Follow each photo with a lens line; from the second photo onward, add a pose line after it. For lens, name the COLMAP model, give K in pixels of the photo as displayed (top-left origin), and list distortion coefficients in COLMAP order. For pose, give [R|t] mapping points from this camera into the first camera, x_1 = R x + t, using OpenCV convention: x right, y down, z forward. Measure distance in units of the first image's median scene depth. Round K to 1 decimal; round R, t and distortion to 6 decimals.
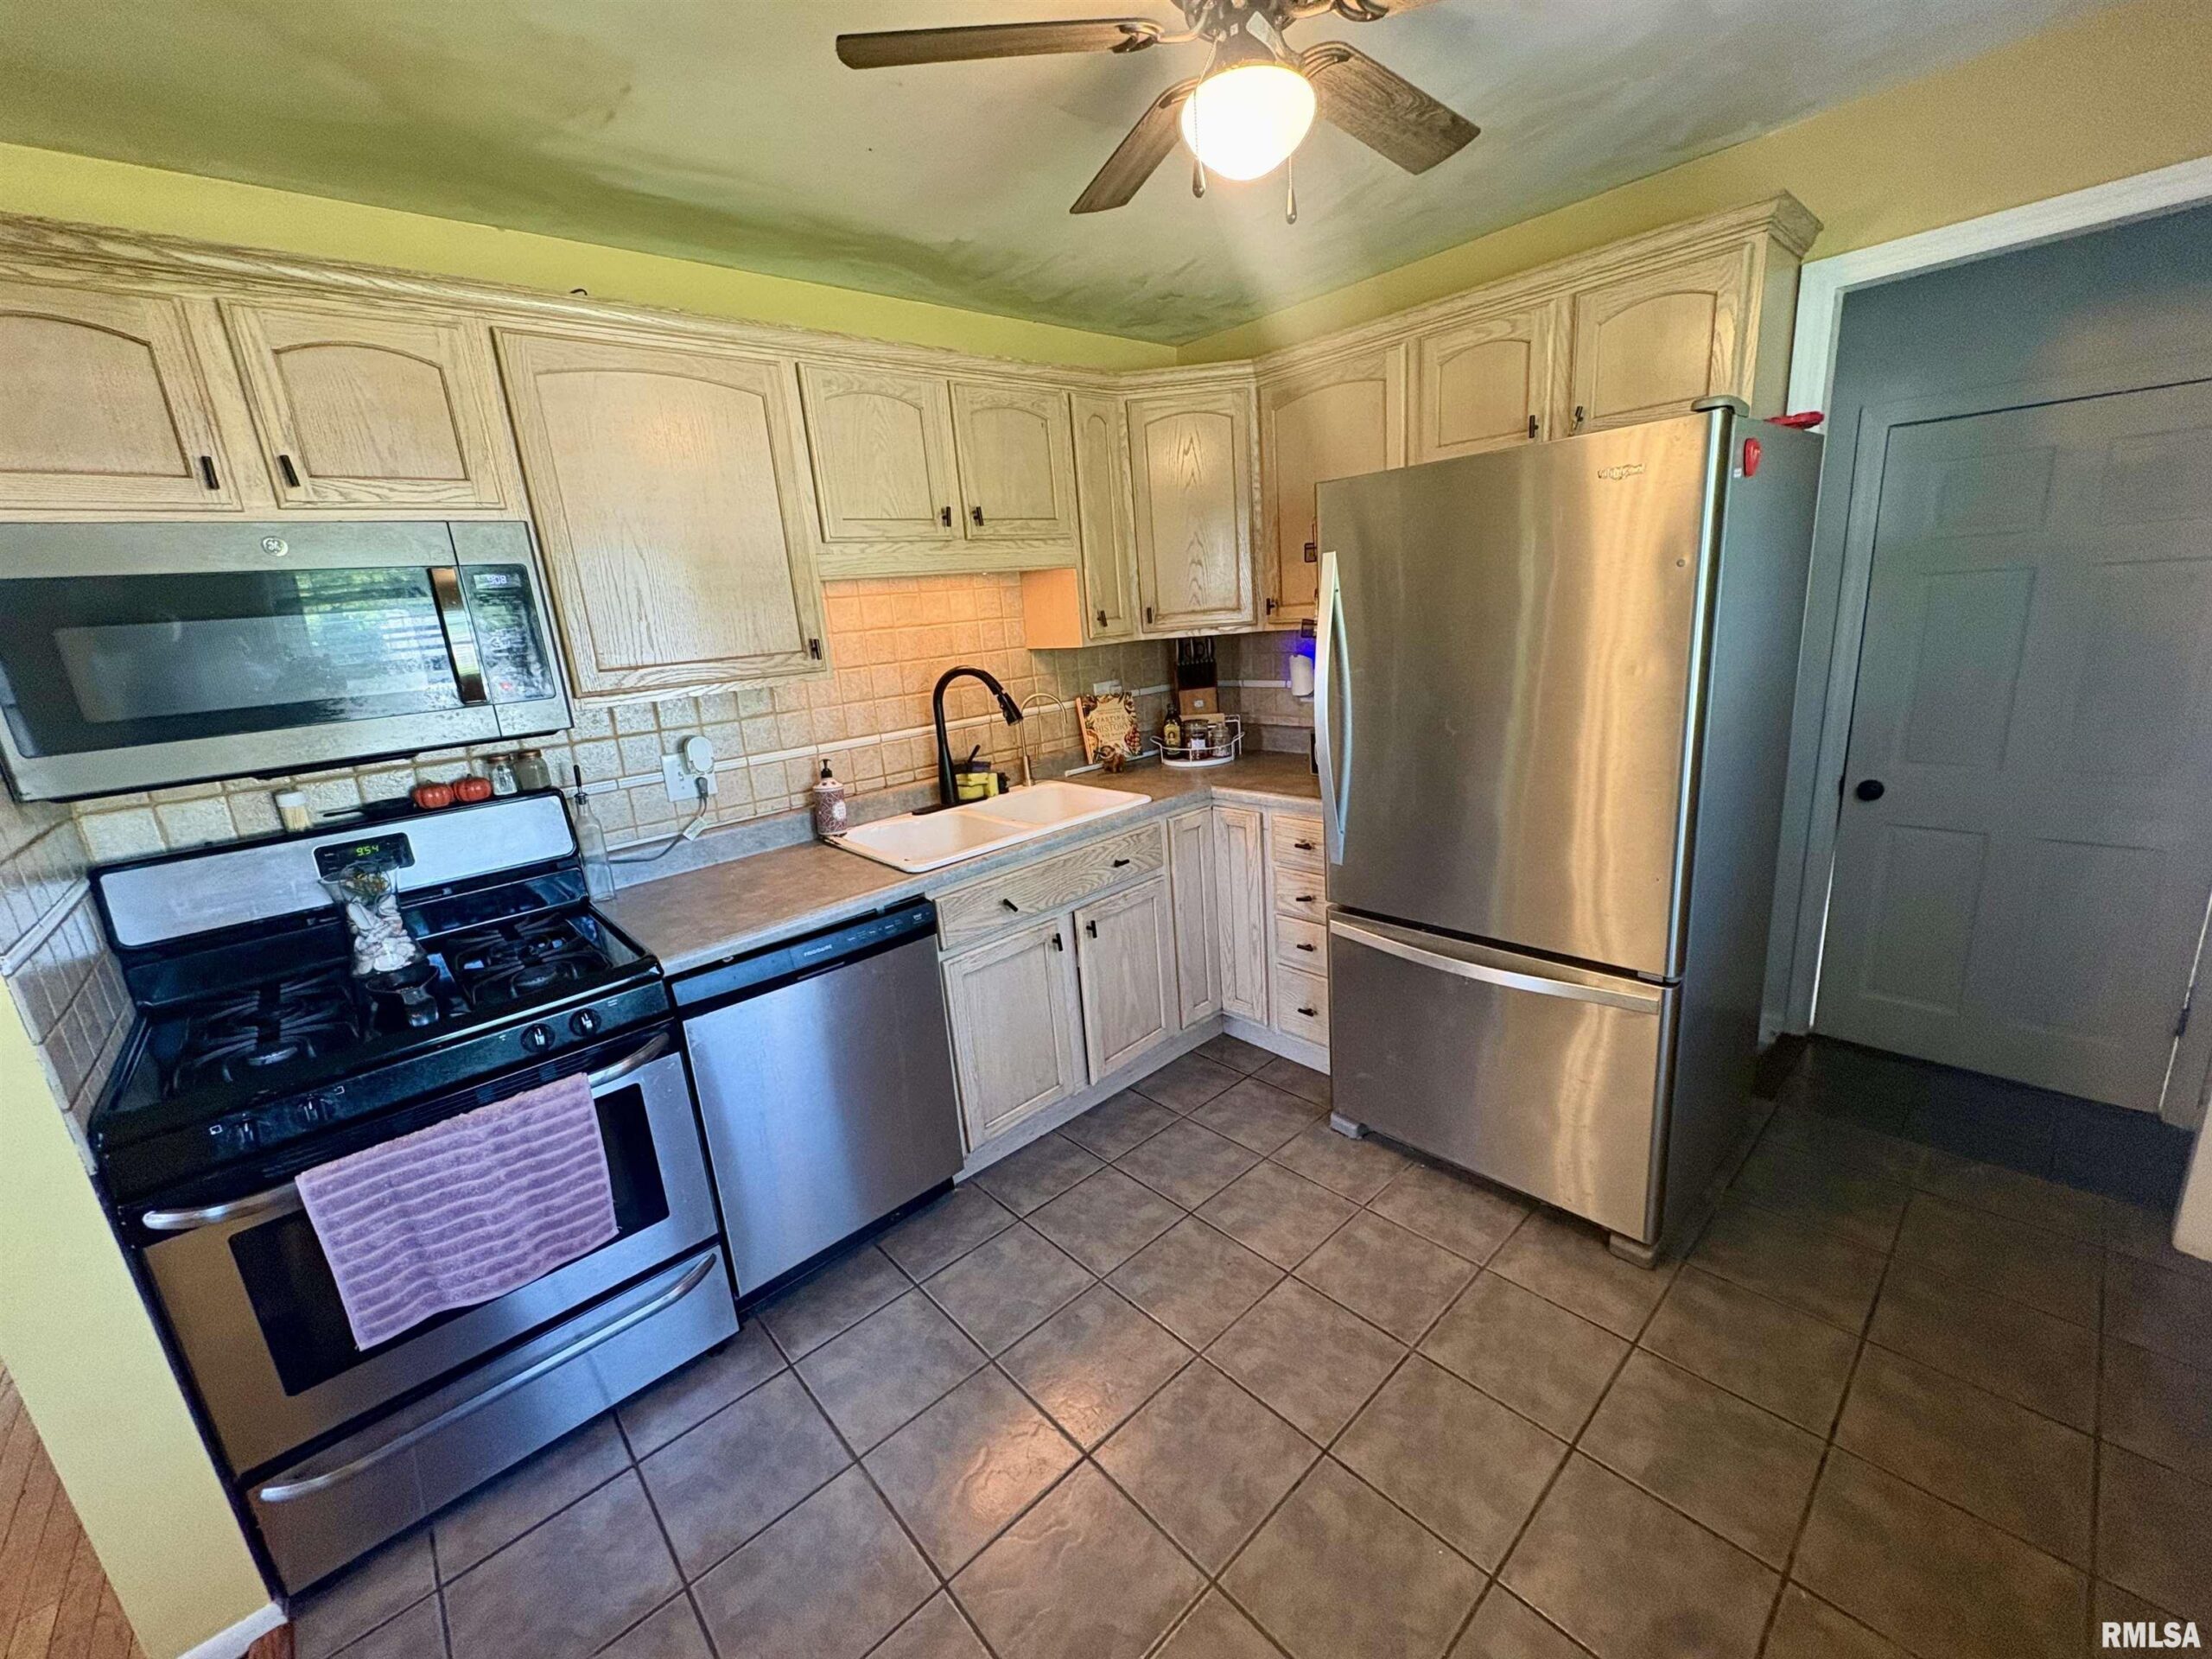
lens RADIAL K [[884.0, 0, 1106.8], [0, 884.0, 829.4], [0, 0, 1]] dist [0.000085, 0.000327]
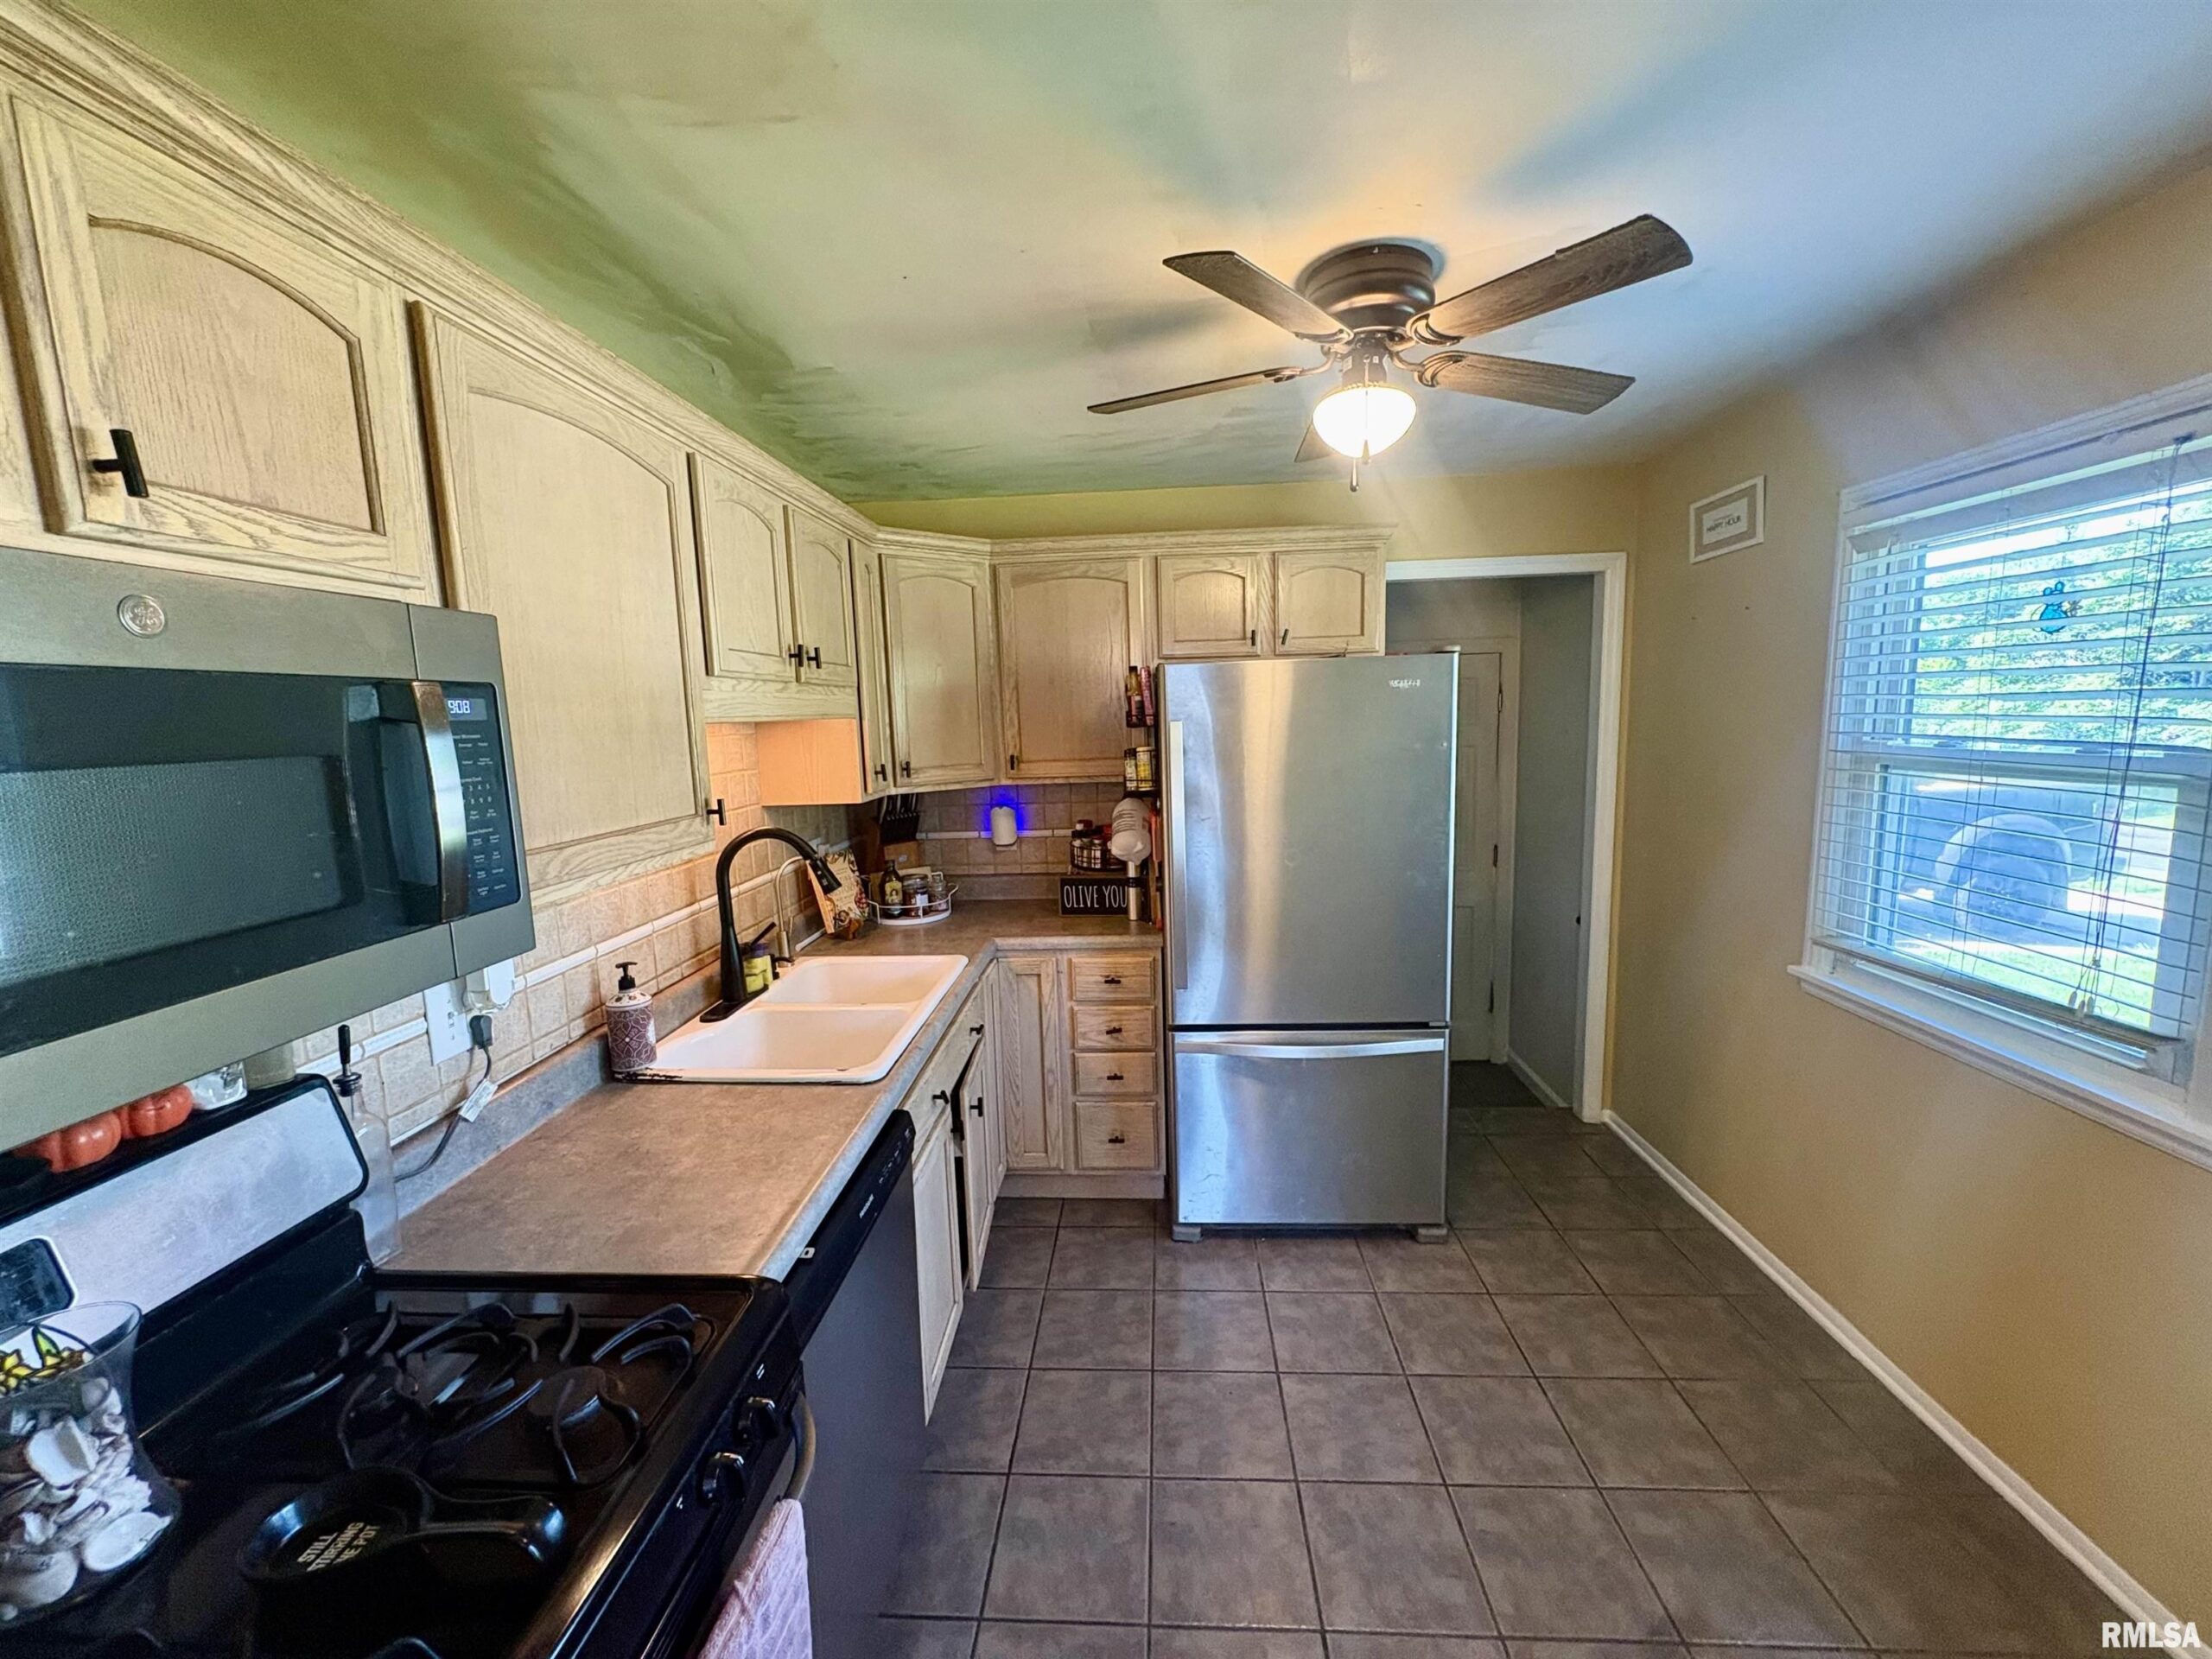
lens RADIAL K [[884.0, 0, 1111.3], [0, 884.0, 829.8], [0, 0, 1]] dist [0.000085, 0.000327]
pose [[0.714657, -0.036021, 0.698547, -0.595332], [0.149651, 0.983423, -0.102392, -0.059414], [-0.683279, 0.177713, 0.708201, 0.233092]]
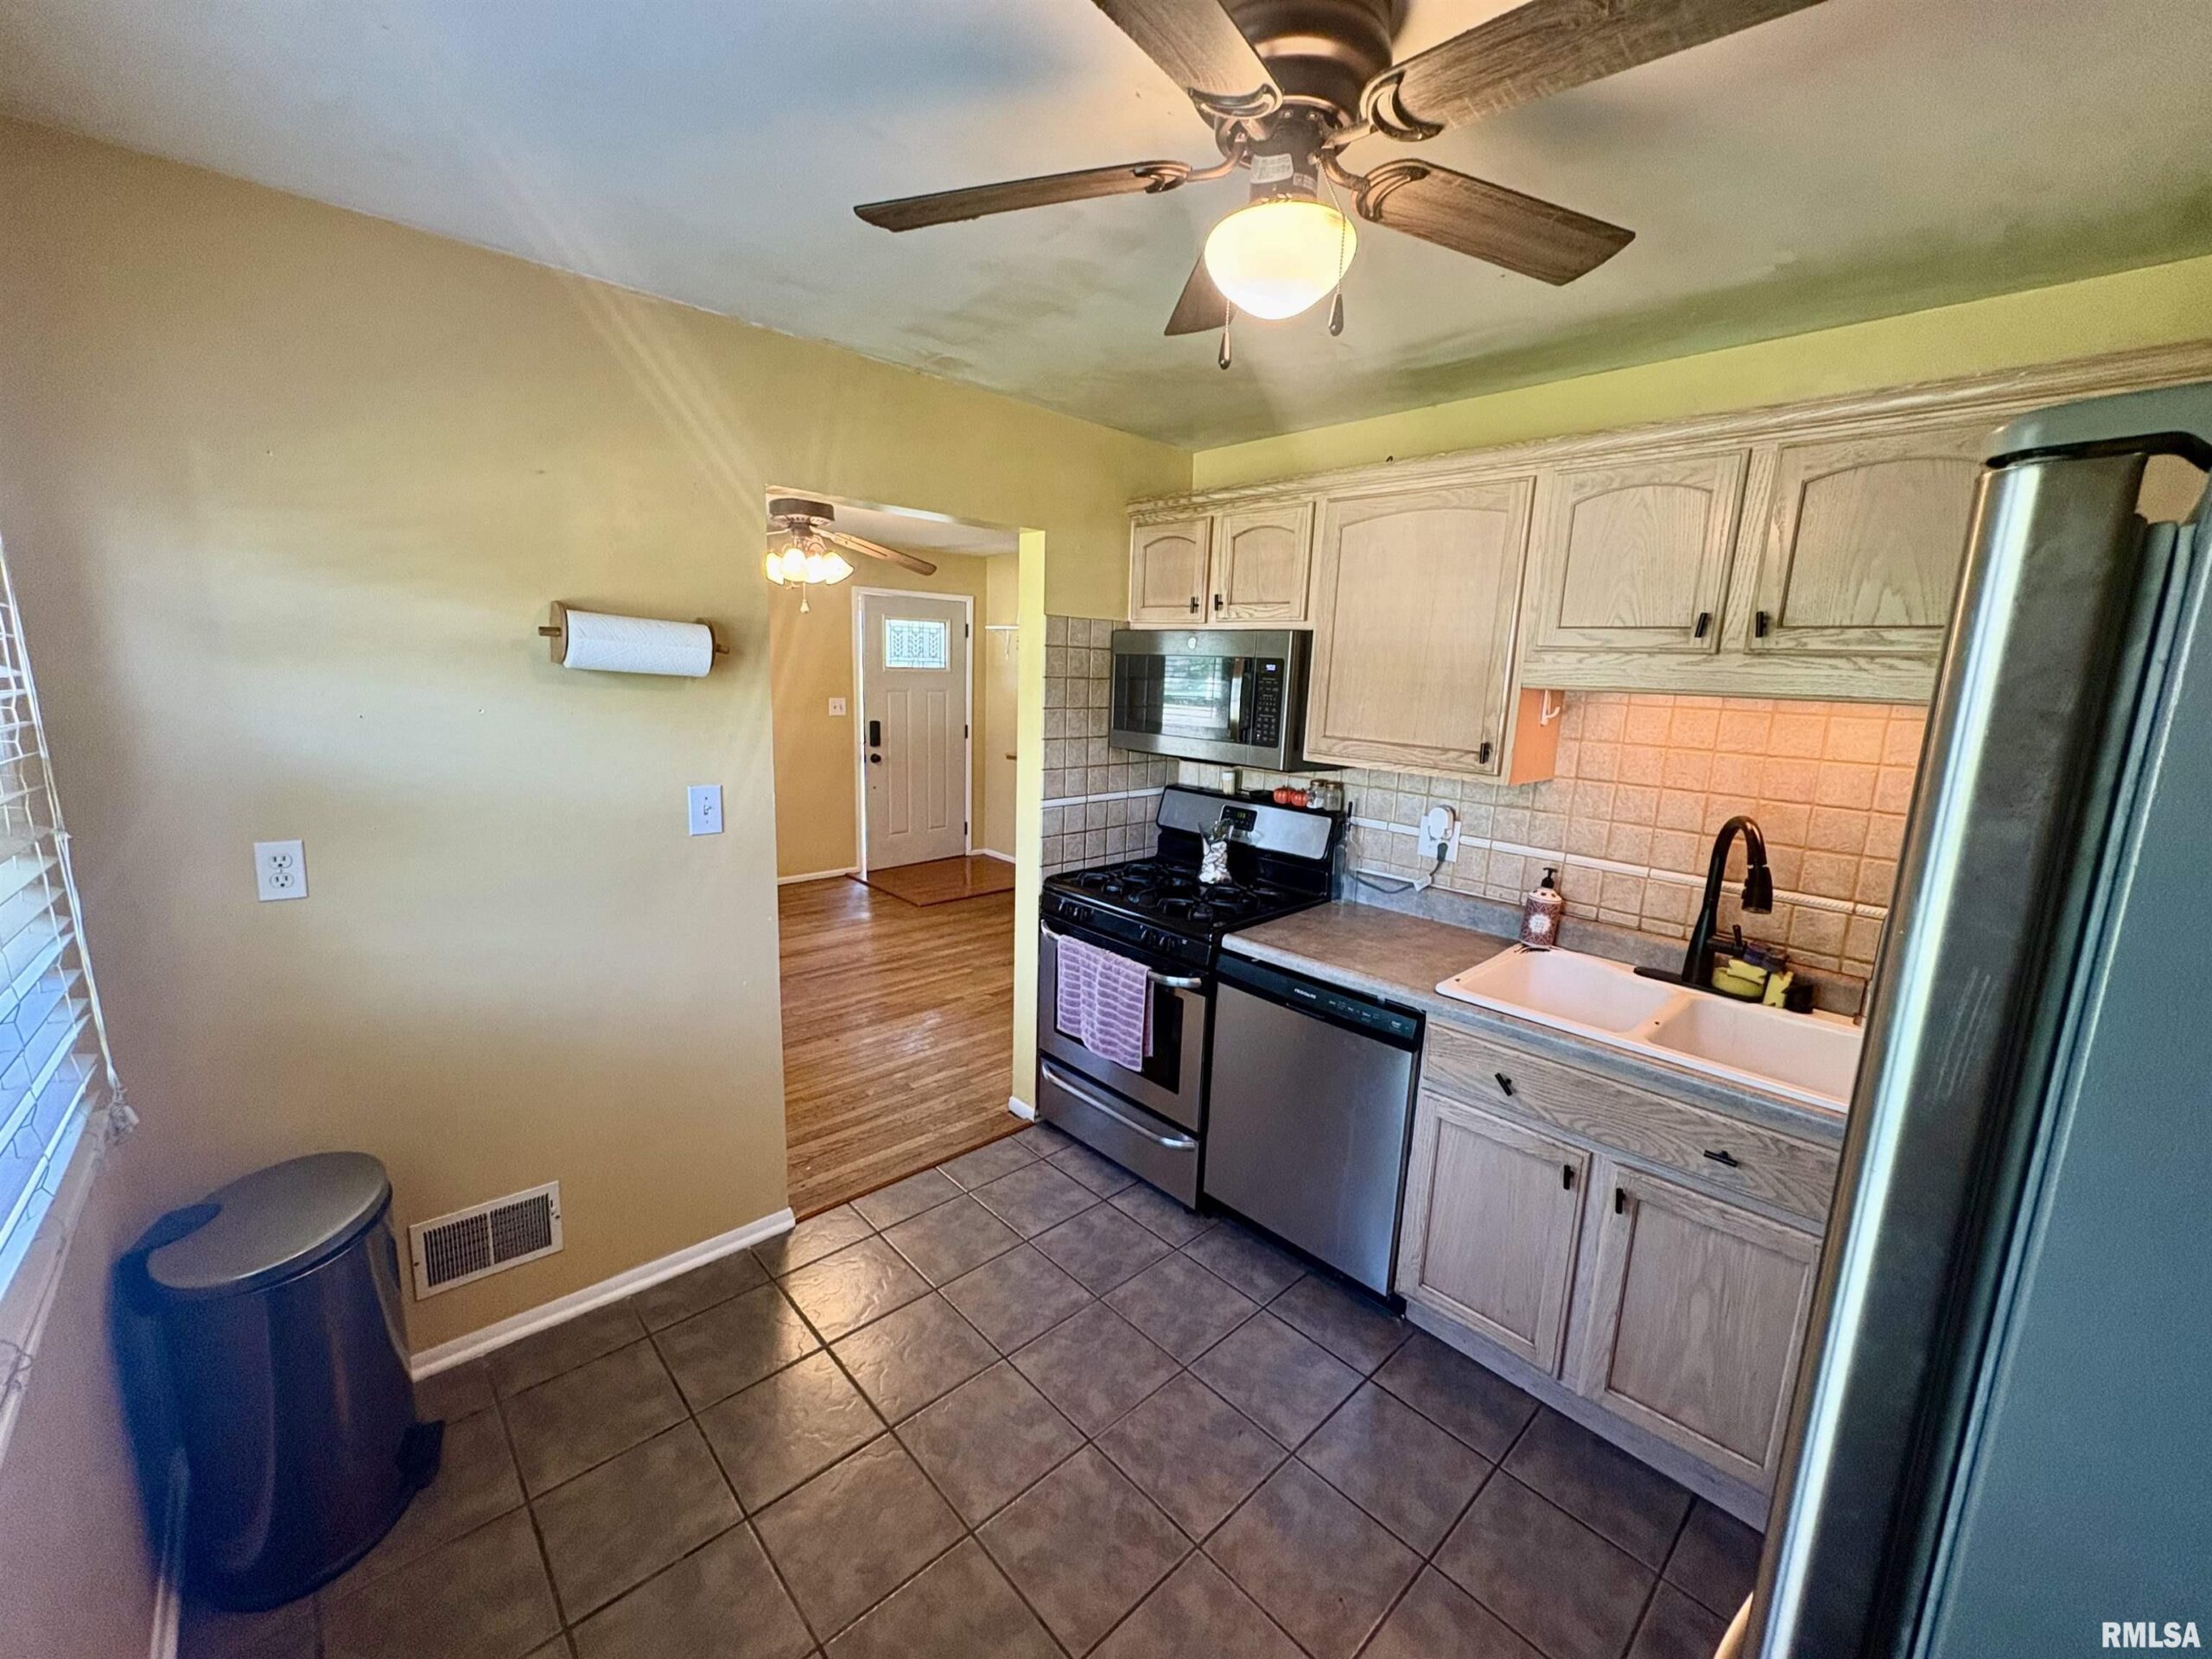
lens RADIAL K [[884.0, 0, 1108.3], [0, 884.0, 830.0], [0, 0, 1]] dist [0.000085, 0.000327]
pose [[0.012124, 0.267263, -0.963547, 0.642089], [-0.284418, 0.924737, 0.252919, -0.247538], [0.958624, 0.270984, 0.087226, 0.506035]]
